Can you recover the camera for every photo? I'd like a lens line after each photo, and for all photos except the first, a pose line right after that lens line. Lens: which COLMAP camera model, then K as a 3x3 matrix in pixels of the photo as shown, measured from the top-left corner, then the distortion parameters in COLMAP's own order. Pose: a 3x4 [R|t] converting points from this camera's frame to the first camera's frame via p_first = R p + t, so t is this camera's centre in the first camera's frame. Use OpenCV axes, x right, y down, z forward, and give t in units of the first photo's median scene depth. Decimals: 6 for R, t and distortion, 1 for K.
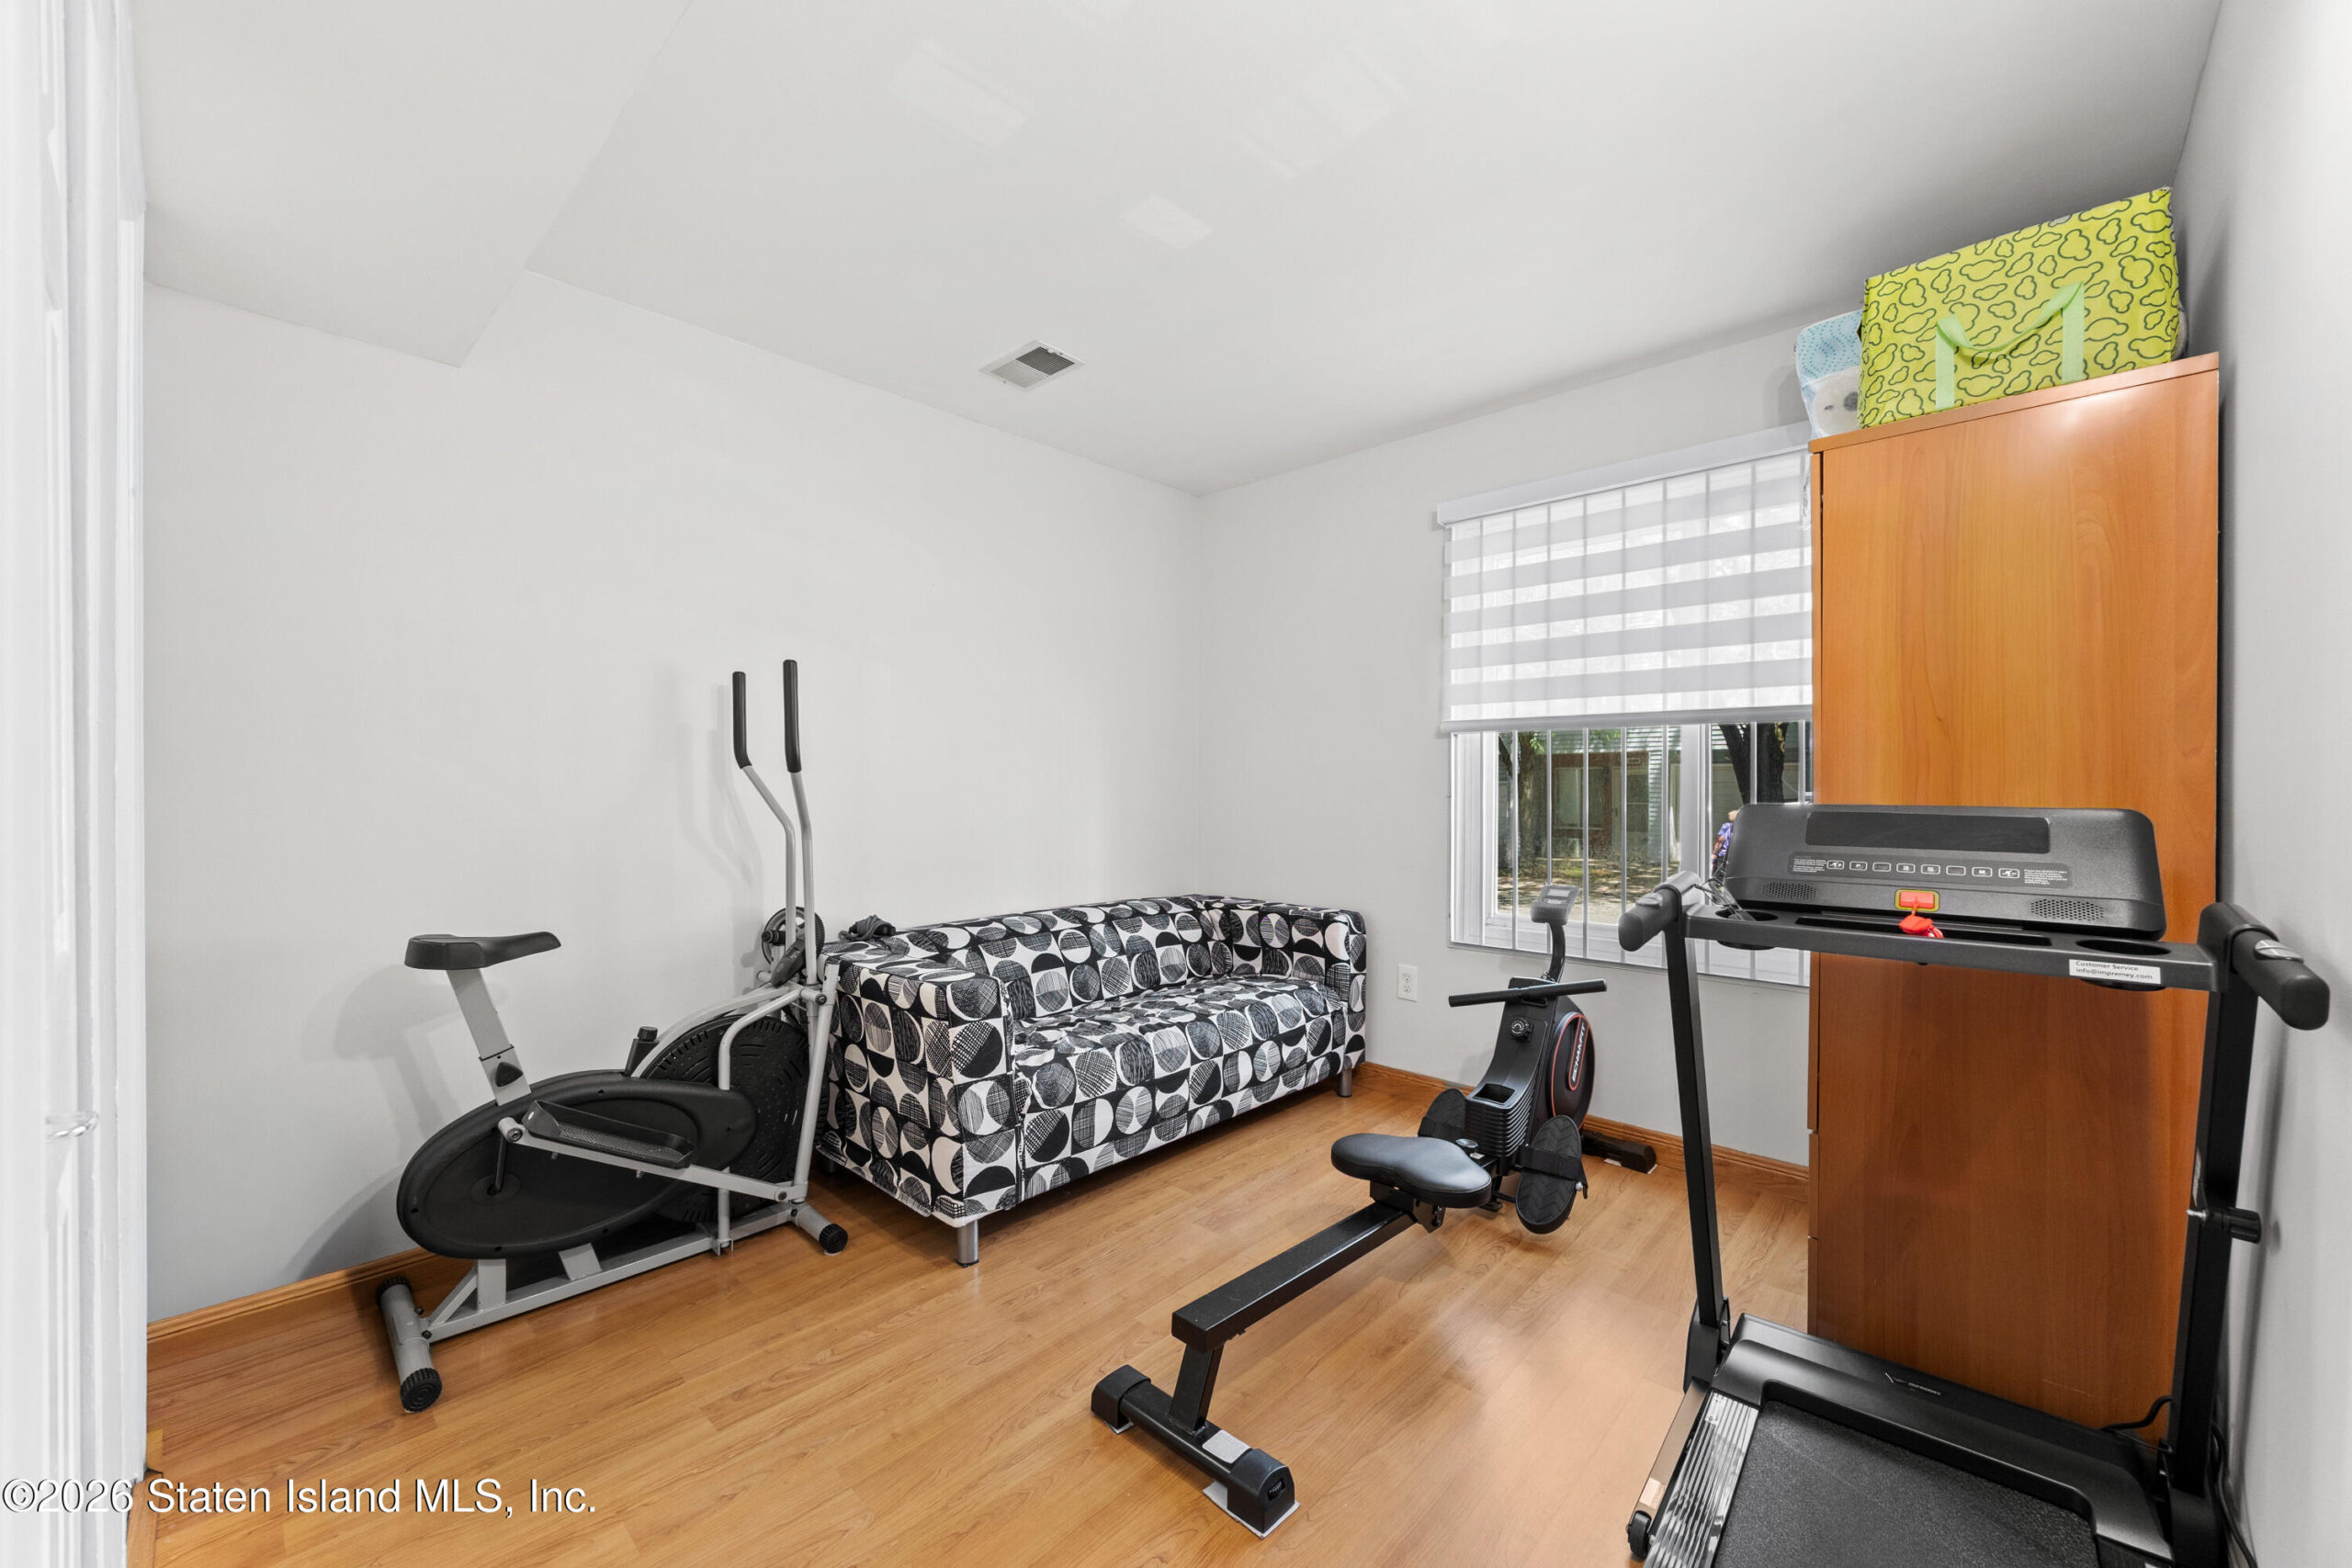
lens RADIAL K [[908.3, 0, 1165.6], [0, 908.3, 775.0], [0, 0, 1]] dist [-0.001430, -0.000247]
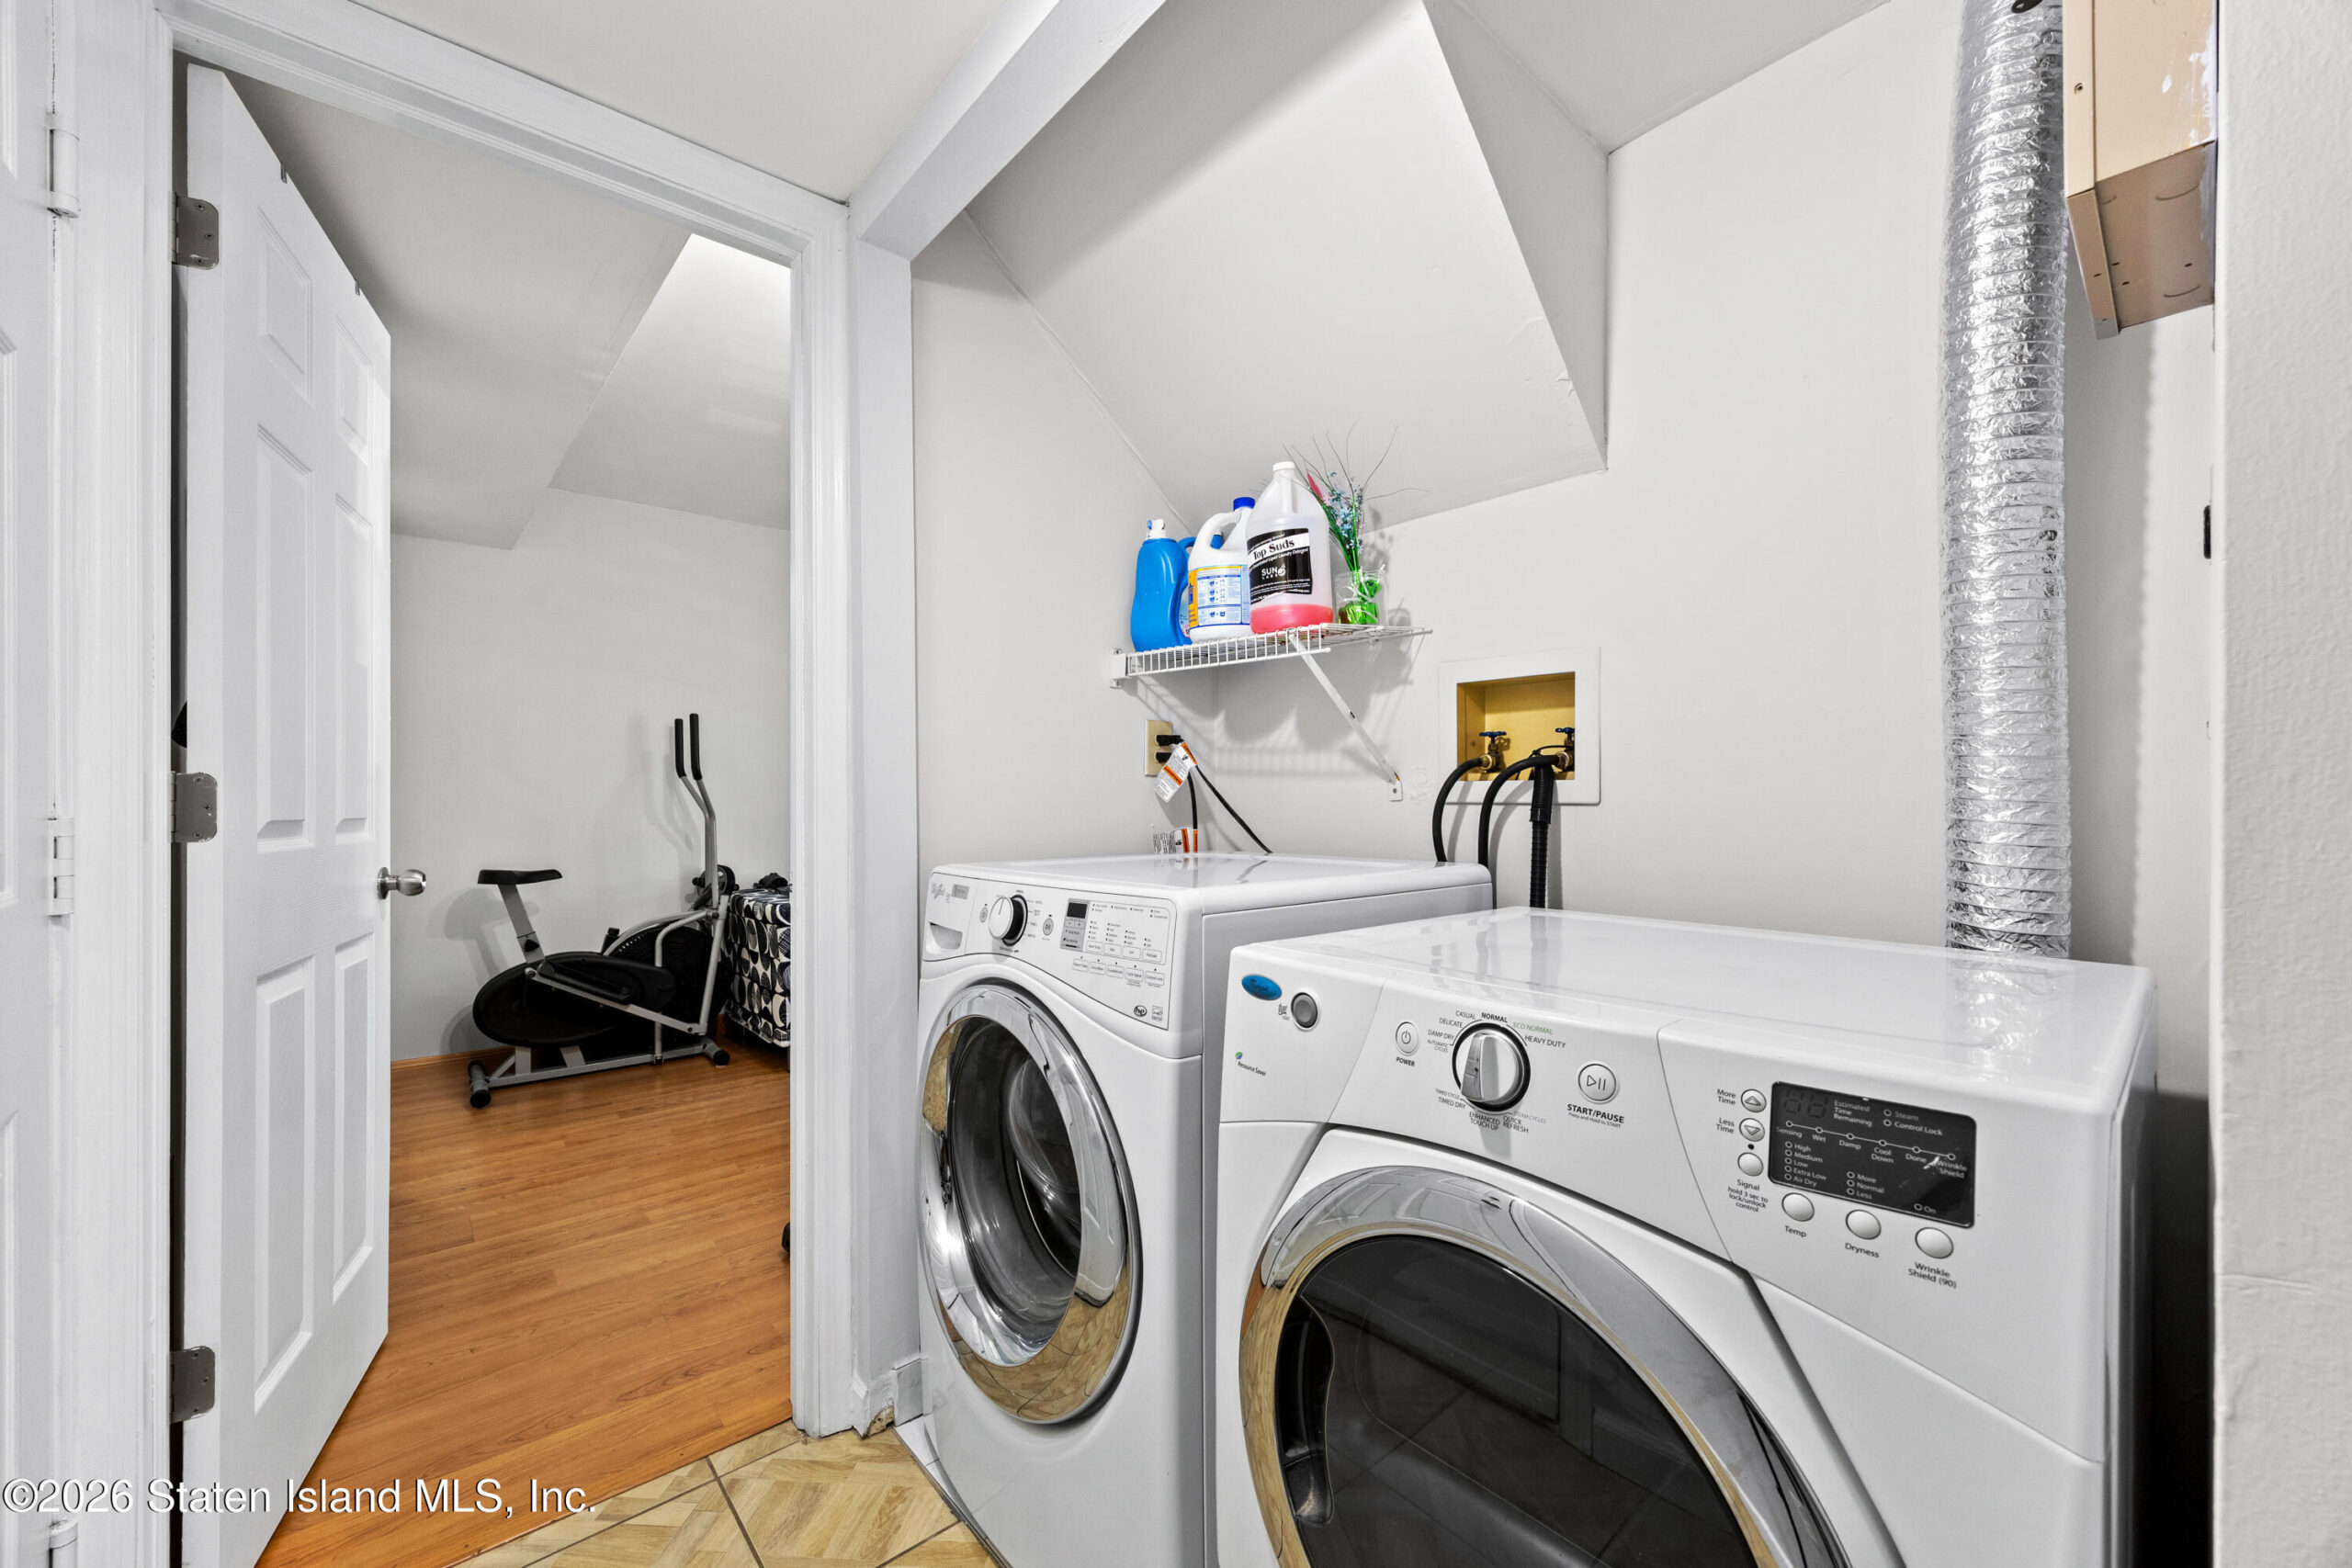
lens RADIAL K [[908.3, 0, 1165.6], [0, 908.3, 775.0], [0, 0, 1]] dist [-0.001430, -0.000247]
pose [[0.995401, -0.005921, -0.095611, 0.647065], [0.004982, 0.999937, -0.010051, 0.010418], [0.095665, 0.009529, 0.995368, -0.625658]]
